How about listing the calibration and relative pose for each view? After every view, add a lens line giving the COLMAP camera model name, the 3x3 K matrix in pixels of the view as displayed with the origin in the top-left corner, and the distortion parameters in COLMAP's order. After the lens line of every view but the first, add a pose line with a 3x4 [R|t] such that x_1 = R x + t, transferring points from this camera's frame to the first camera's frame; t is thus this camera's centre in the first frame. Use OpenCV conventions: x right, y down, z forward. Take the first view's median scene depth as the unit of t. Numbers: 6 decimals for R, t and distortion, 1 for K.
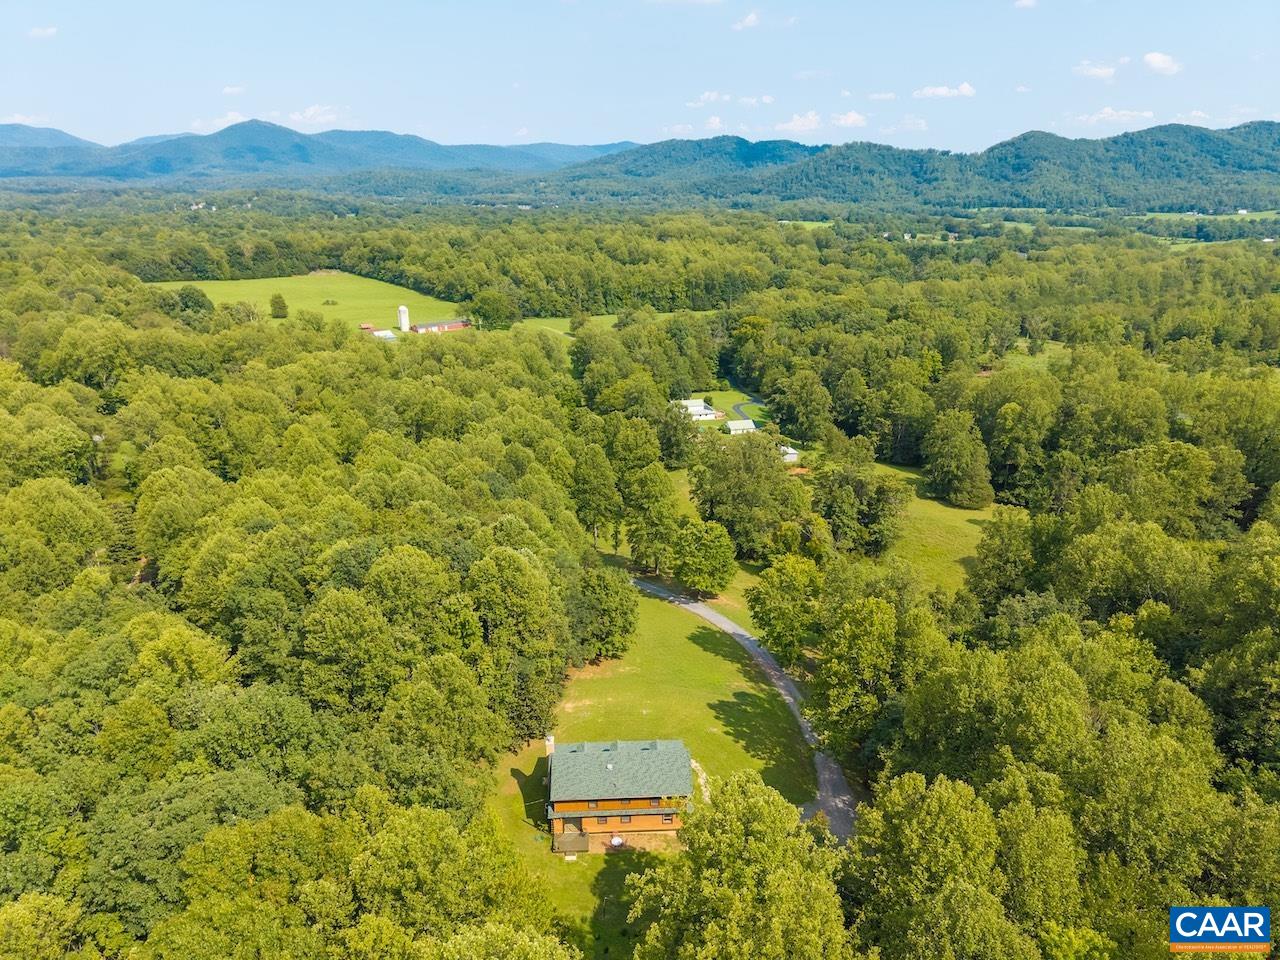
lens RADIAL K [[859.3, 0, 633.3], [0, 859.3, 483.6], [0, 0, 1]] dist [0.025576, -0.028509]
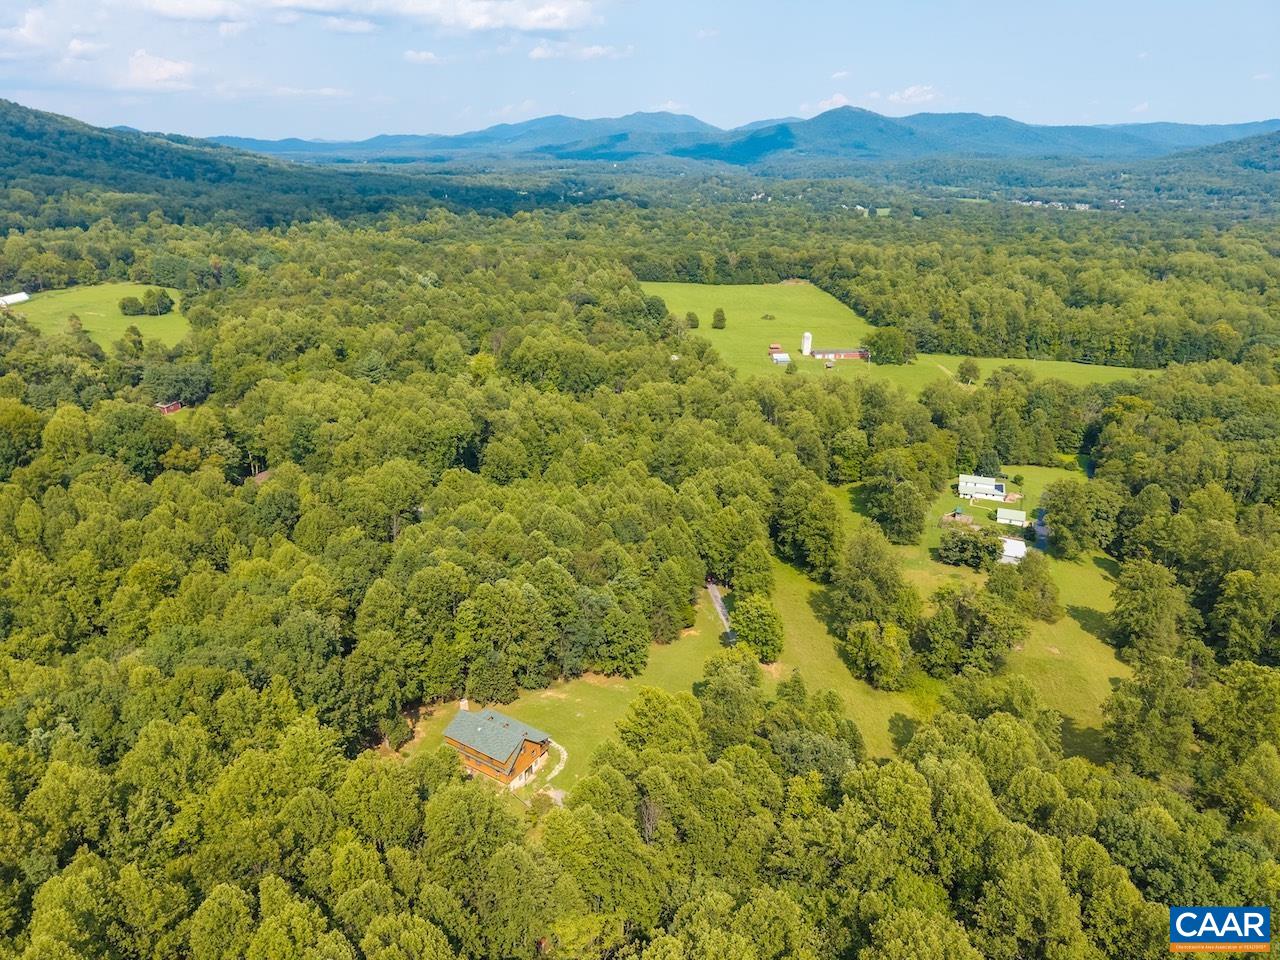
lens RADIAL K [[859.3, 0, 635.7], [0, 859.3, 483.4], [0, 0, 1]] dist [0.025576, -0.028509]
pose [[0.813766, 0.214222, -0.540272, 0.141213], [-0.201797, 0.975904, 0.083004, -0.046082], [0.545035, 0.041480, 0.837387, -0.031600]]
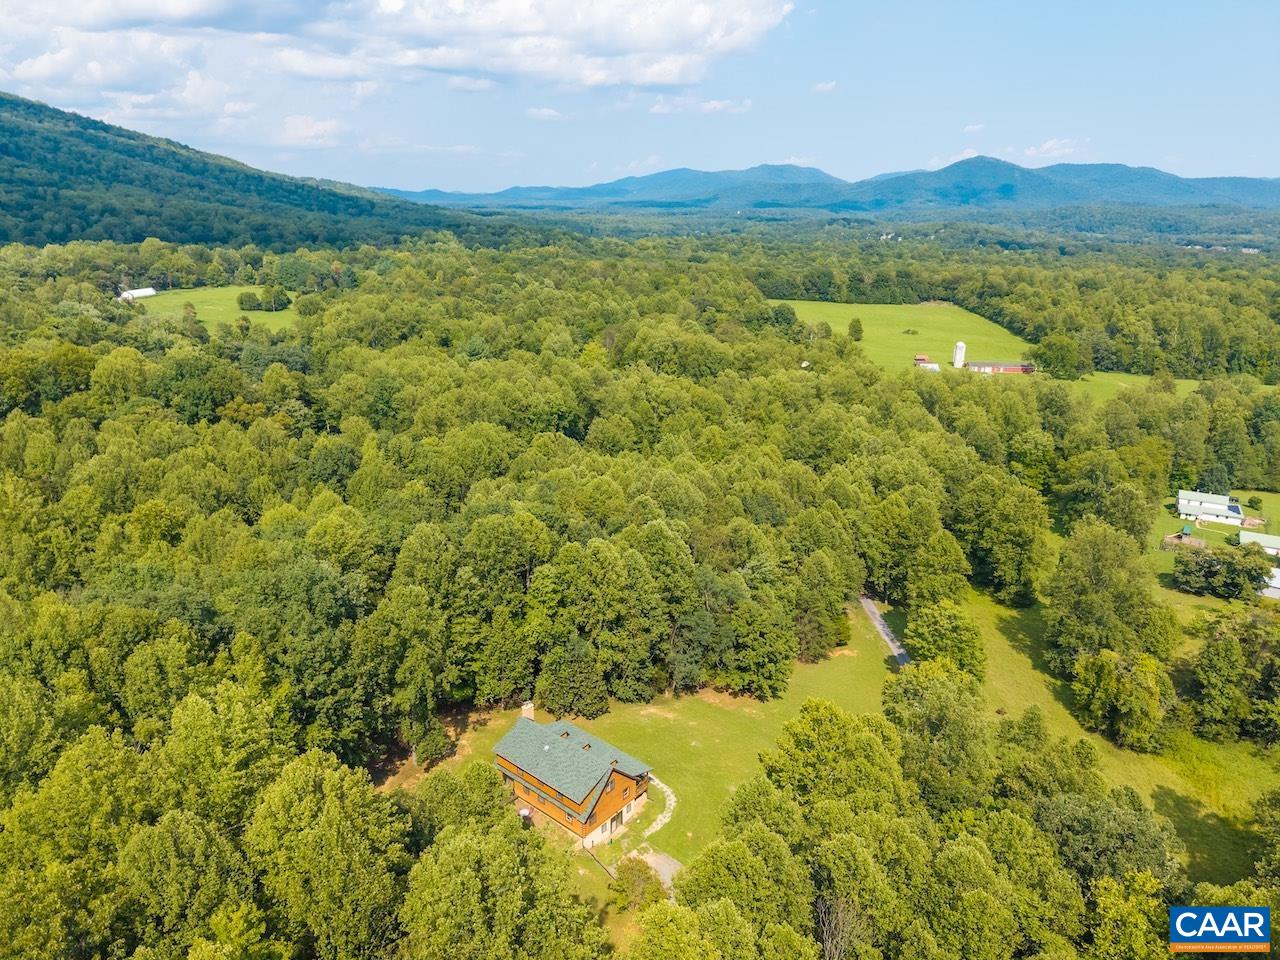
lens RADIAL K [[859.3, 0, 638.0], [0, 859.3, 477.0], [0, 0, 1]] dist [0.025576, -0.028509]
pose [[0.729773, 0.216318, -0.648567, 0.096781], [-0.243545, 0.968649, 0.049037, -0.012060], [0.638841, 0.122169, 0.759577, 0.030271]]
